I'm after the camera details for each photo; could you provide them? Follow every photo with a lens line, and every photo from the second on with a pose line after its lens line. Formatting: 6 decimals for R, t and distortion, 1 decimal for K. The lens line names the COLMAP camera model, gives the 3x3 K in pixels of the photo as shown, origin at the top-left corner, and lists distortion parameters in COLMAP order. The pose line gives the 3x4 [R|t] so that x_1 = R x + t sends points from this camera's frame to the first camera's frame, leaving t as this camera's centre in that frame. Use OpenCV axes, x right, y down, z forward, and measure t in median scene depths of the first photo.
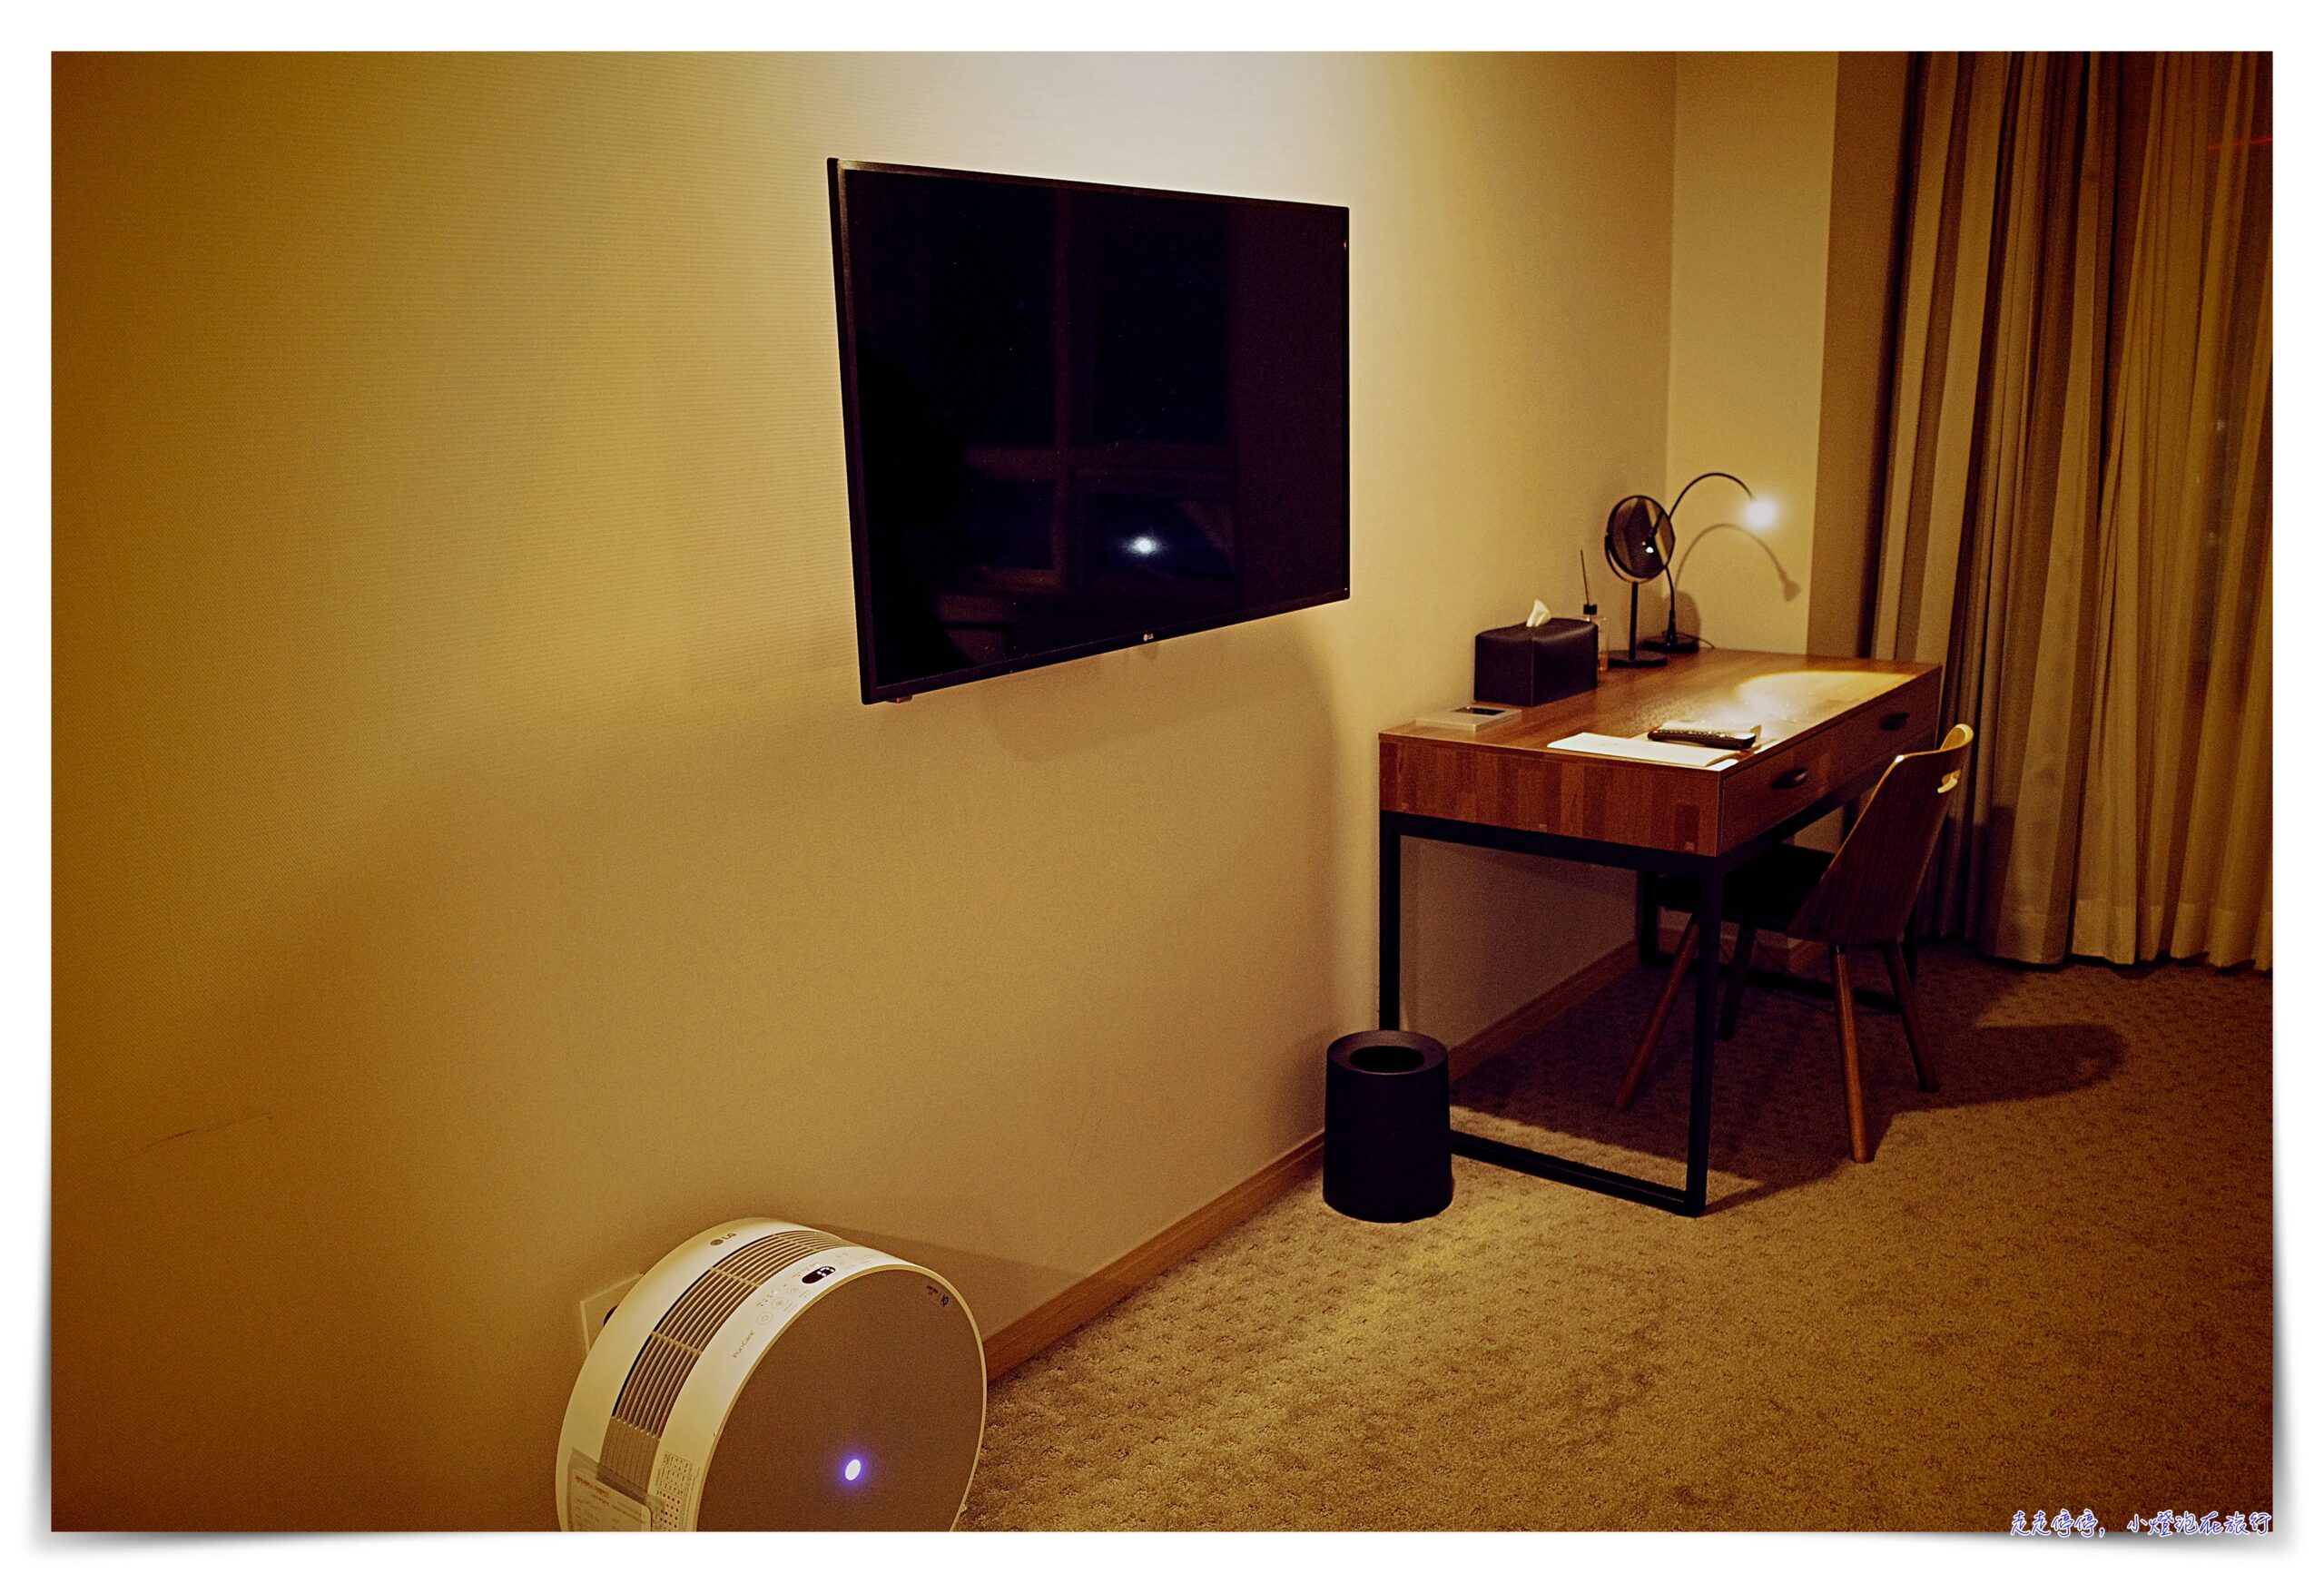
lens RADIAL K [[1803.3, 0, 1162.0], [0, 1803.3, 791.5], [0, 0, 1]] dist [-0.003696, -0.002522]
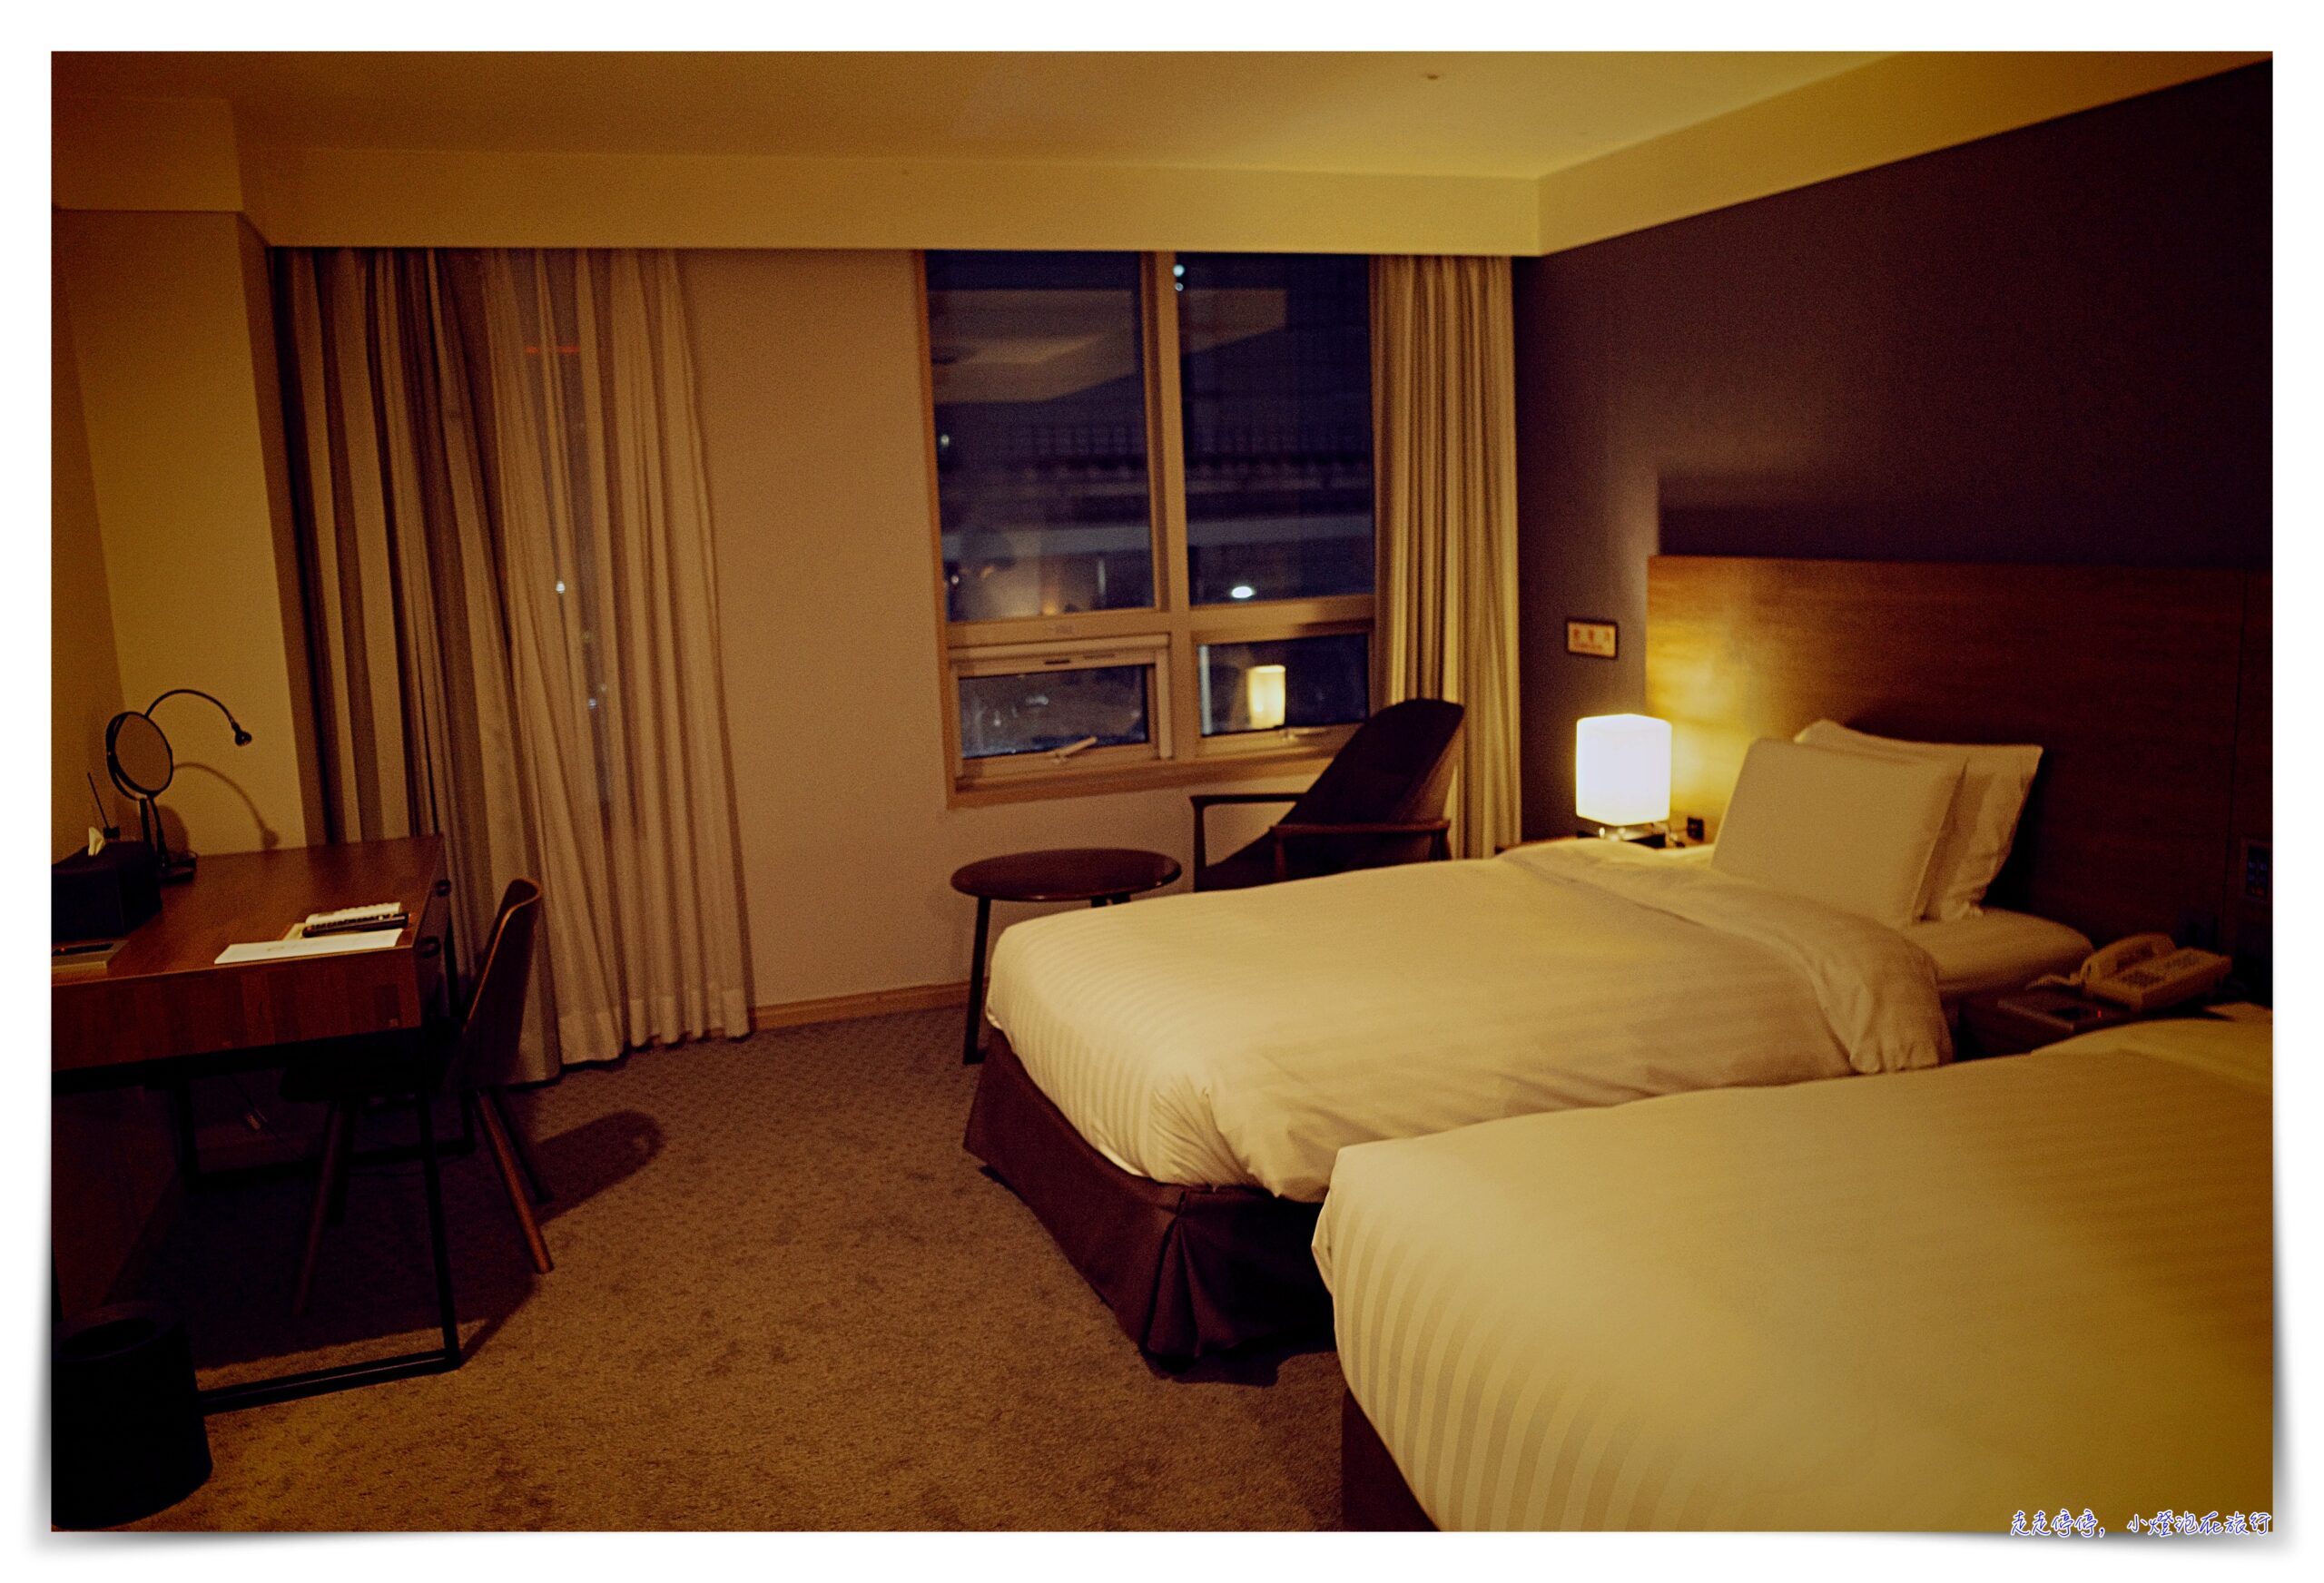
lens RADIAL K [[1803.3, 0, 1162.0], [0, 1803.3, 791.5], [0, 0, 1]] dist [-0.003696, -0.002522]
pose [[0.528820, -0.125105, 0.839463, -0.287172], [0.213362, 0.976909, 0.011181, -0.015060], [-0.821478, 0.173197, 0.543302, 0.026809]]
